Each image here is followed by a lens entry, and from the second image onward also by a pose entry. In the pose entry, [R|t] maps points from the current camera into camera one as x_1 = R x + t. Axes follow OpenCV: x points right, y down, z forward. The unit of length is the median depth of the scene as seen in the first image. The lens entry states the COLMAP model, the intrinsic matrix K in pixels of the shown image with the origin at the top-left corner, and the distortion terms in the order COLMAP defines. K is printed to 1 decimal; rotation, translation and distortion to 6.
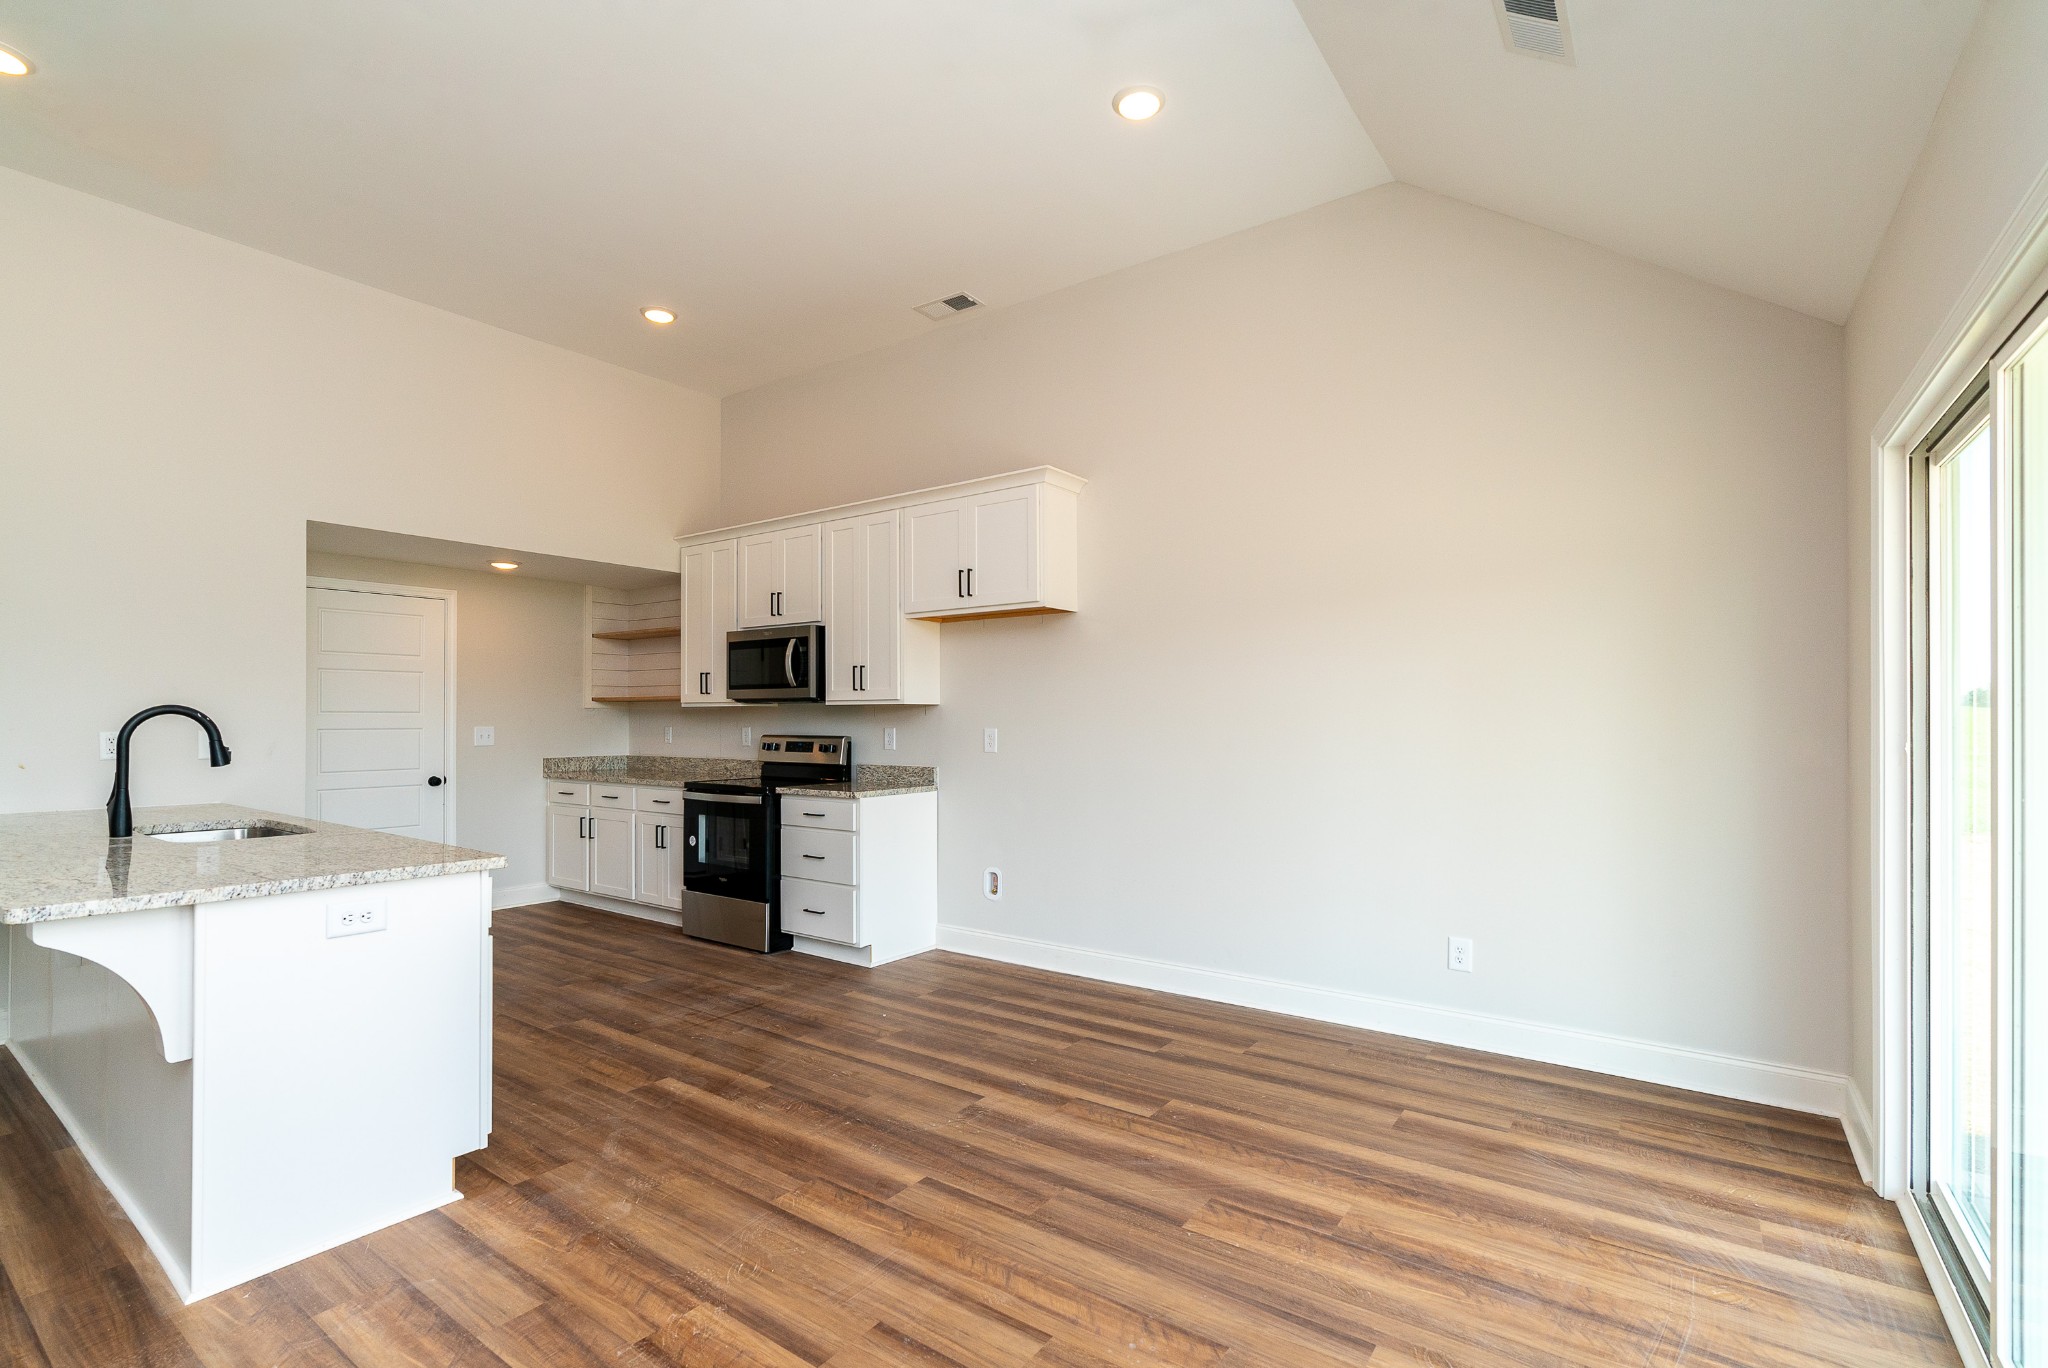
lens RADIAL K [[934.4, 0, 1017.6], [0, 934.4, 713.0], [0, 0, 1]] dist [-0.003893, 0.000141]
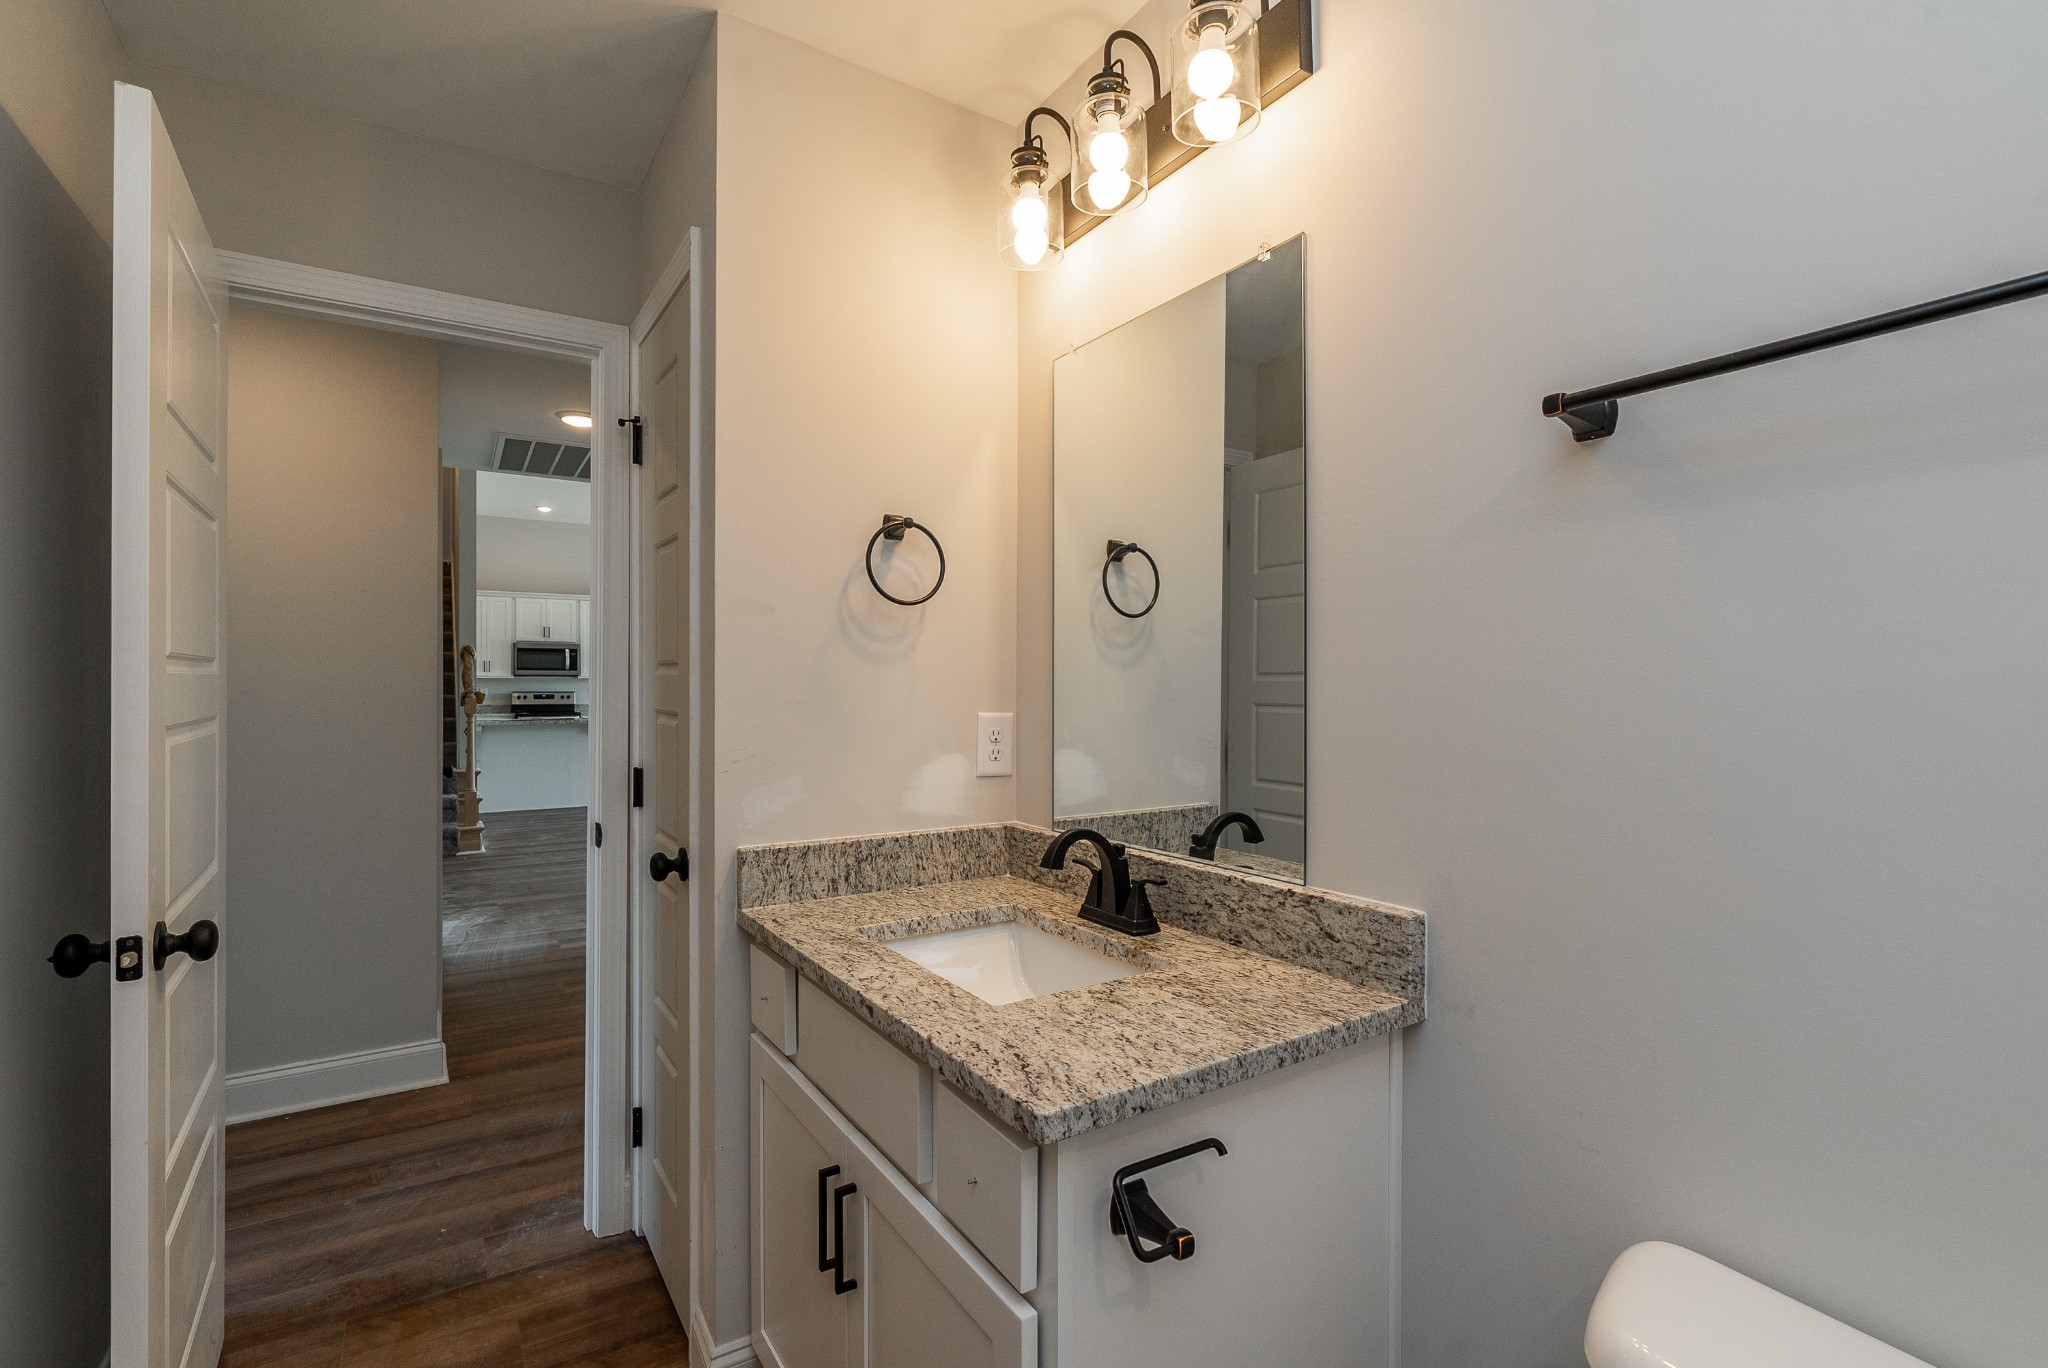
lens RADIAL K [[934.4, 0, 1017.6], [0, 934.4, 713.0], [0, 0, 1]] dist [-0.003893, 0.000141]
pose [[0.362448, -0.021618, 0.931753, -2.152314], [-0.006152, 0.999654, 0.025586, 0.013228], [-0.931984, -0.015006, 0.362189, -0.952179]]
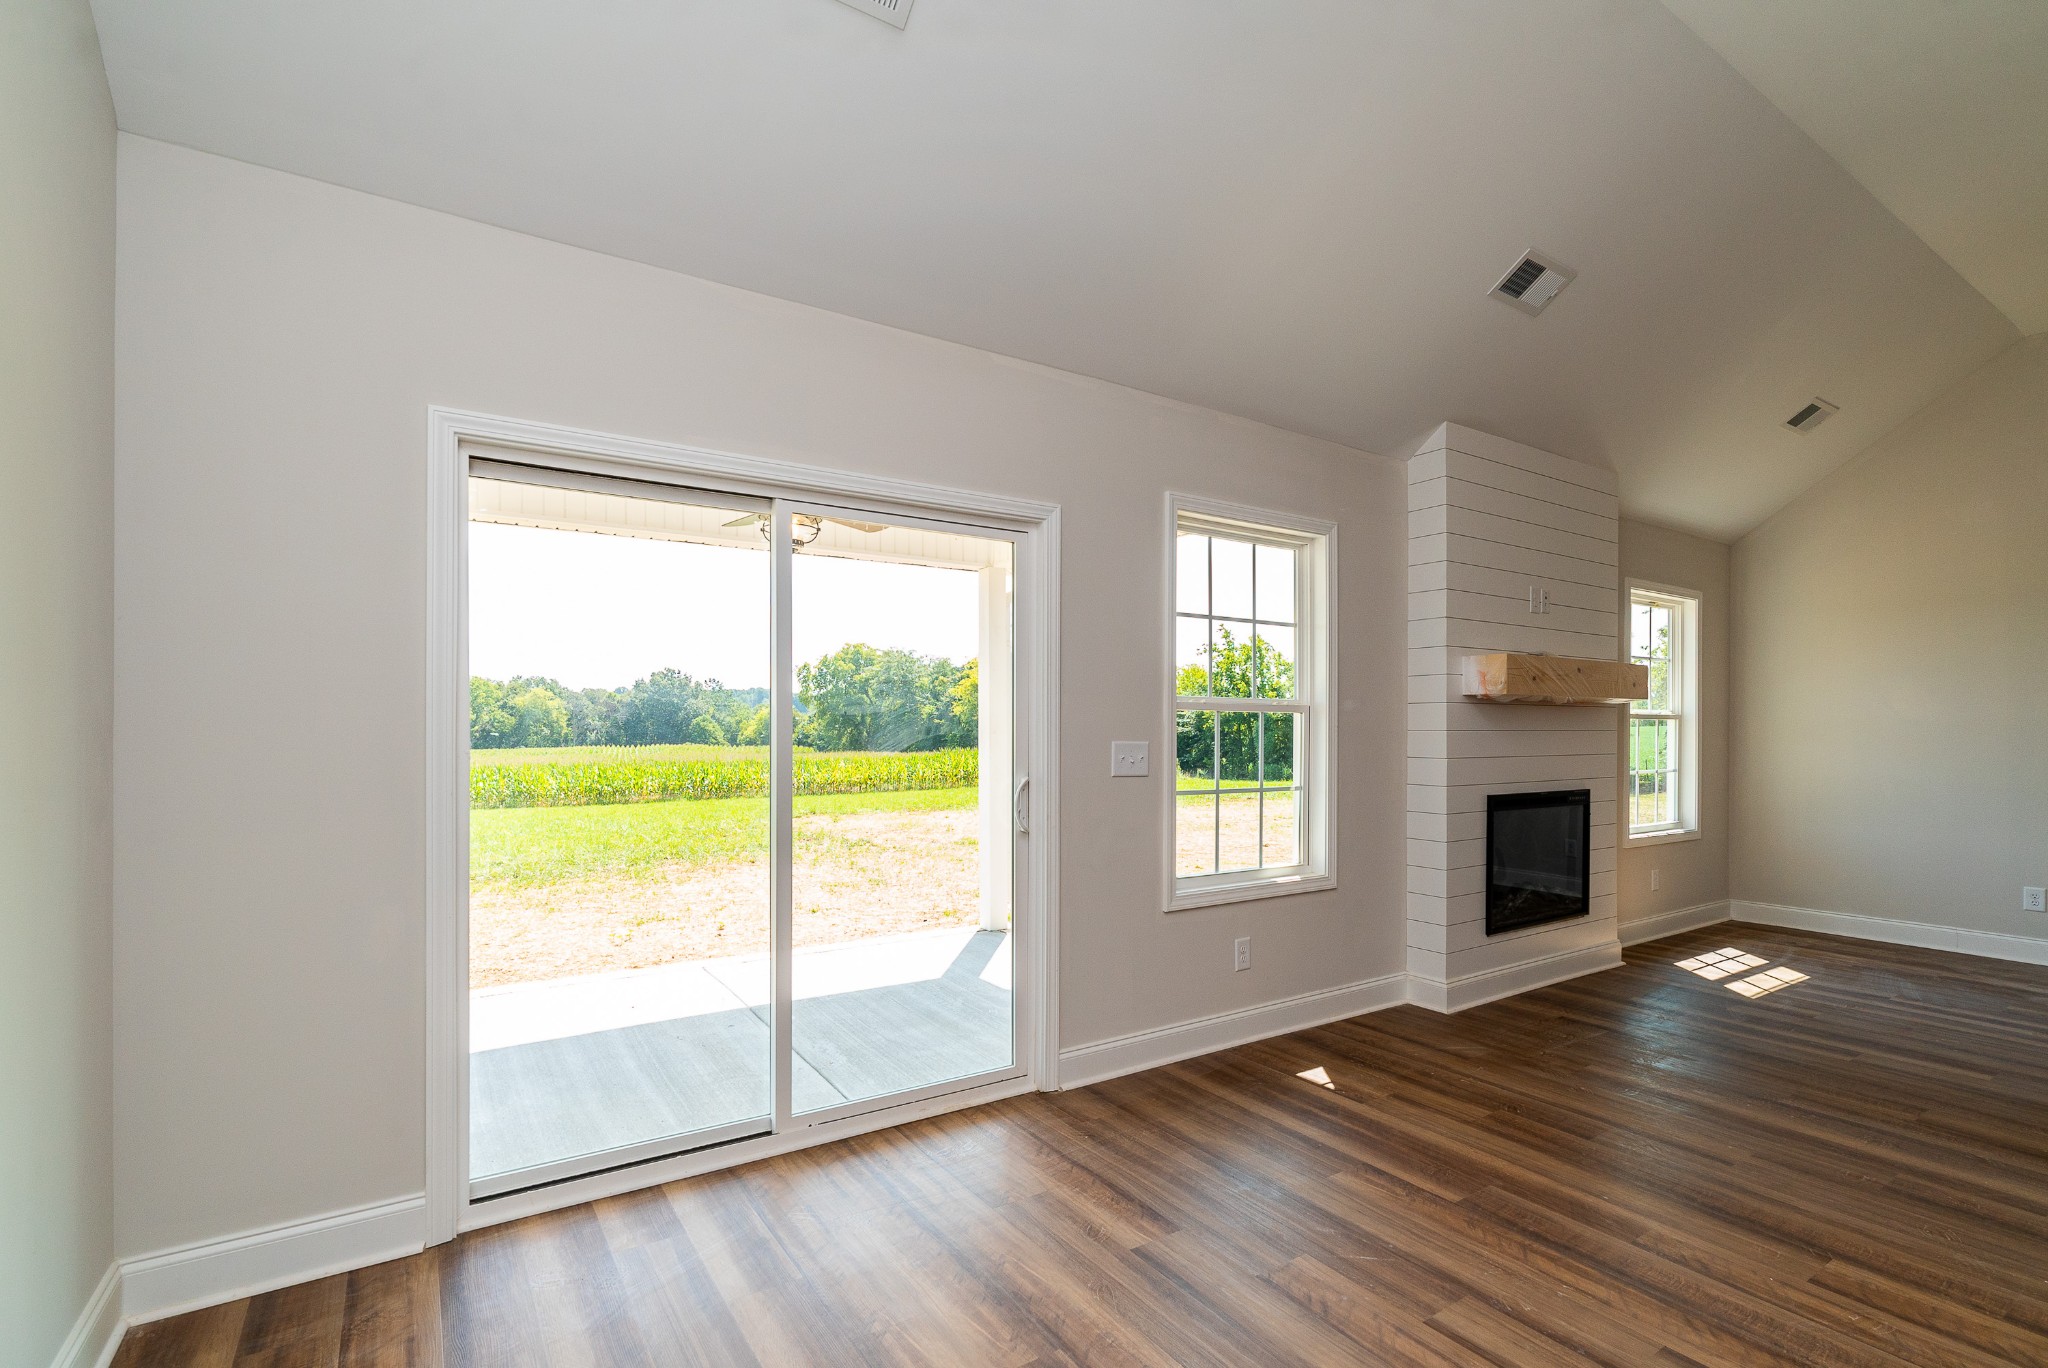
lens RADIAL K [[945.3, 0, 1020.1], [0, 945.3, 733.2], [0, 0, 1]] dist [-0.001876, 0.000639]
pose [[-0.934201, -0.003743, 0.356726, 0.032550], [-0.004186, 0.999991, -0.000468, 0.005273], [-0.356721, -0.001931, -0.934209, 0.835018]]
